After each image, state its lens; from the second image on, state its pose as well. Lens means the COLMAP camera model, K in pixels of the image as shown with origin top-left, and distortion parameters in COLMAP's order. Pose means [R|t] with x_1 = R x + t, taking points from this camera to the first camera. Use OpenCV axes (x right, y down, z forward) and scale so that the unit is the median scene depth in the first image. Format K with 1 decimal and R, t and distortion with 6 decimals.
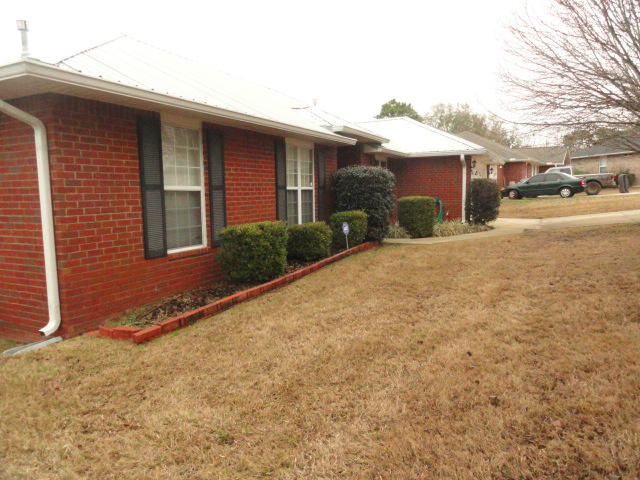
lens RADIAL K [[448.5, 0, 320.0], [0, 448.5, 240.0], [0, 0, 1]] dist [0.003543, 0.008474]
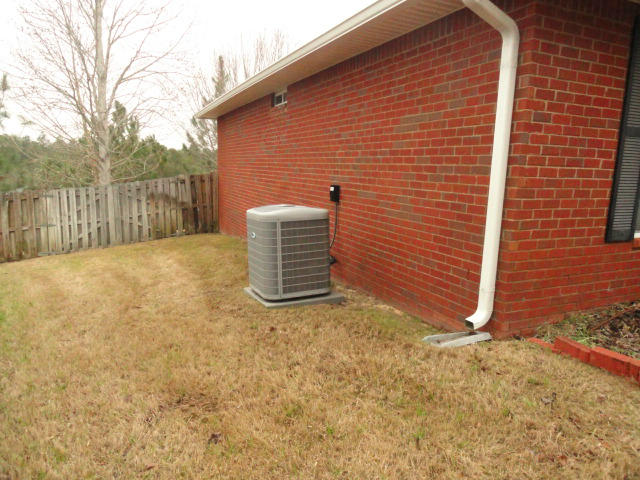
lens RADIAL K [[448.5, 0, 320.0], [0, 448.5, 240.0], [0, 0, 1]] dist [0.003543, 0.008474]
pose [[0.777478, 0.142094, -0.612647, -0.361264], [-0.109932, 0.989850, 0.090071, 0.030244], [0.619227, -0.002679, 0.785207, 0.257834]]
